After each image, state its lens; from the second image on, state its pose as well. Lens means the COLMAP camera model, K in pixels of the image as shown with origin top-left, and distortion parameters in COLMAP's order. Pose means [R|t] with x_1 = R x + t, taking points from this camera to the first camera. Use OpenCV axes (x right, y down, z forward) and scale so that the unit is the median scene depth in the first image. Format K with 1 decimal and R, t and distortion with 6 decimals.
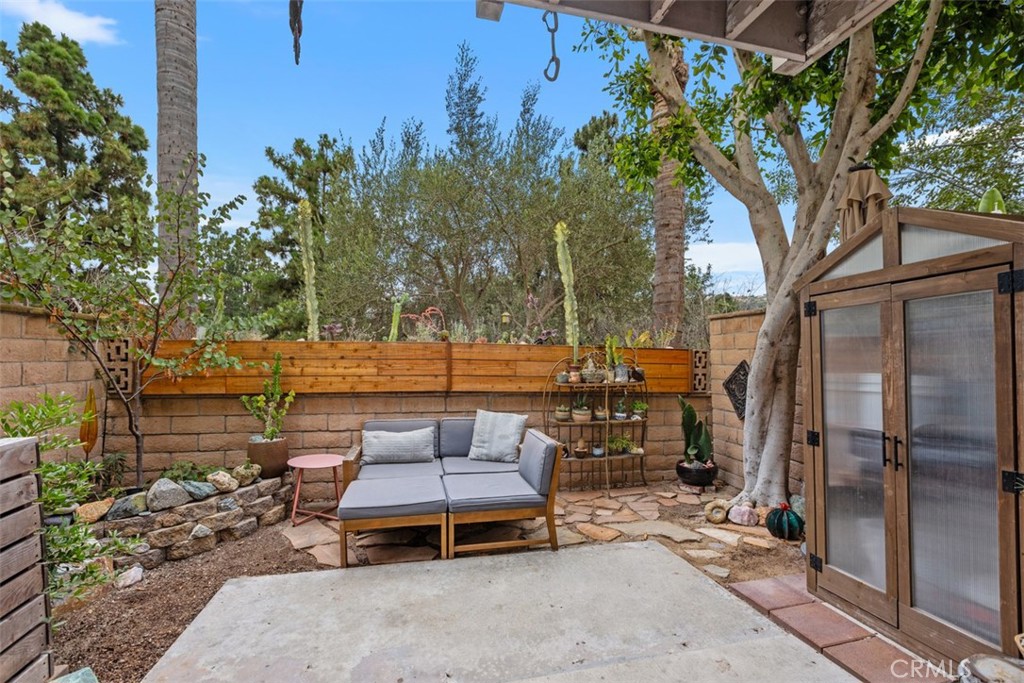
lens RADIAL K [[459.3, 0, 524.5], [0, 459.3, 365.5], [0, 0, 1]] dist [0.005224, -0.000564]
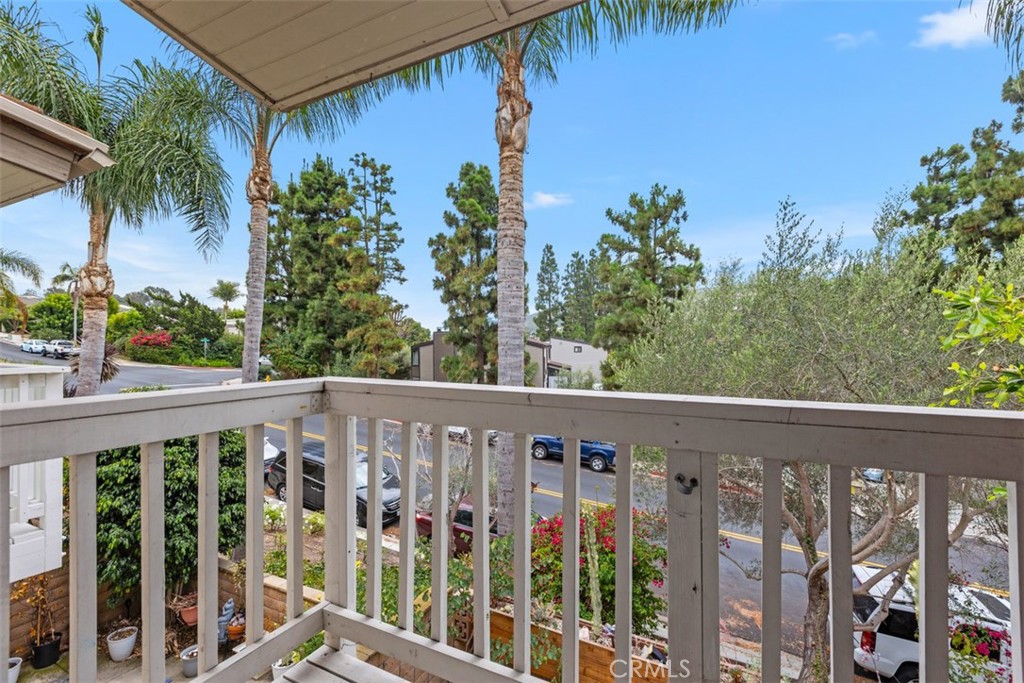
lens RADIAL K [[459.3, 0, 533.2], [0, 459.3, 288.3], [0, 0, 1]] dist [0.005224, -0.000564]
pose [[0.757358, -0.008475, -0.652945, 0.100084], [-0.007002, 0.999753, -0.021098, -0.776037], [0.652962, 0.020551, 0.757111, 0.124389]]
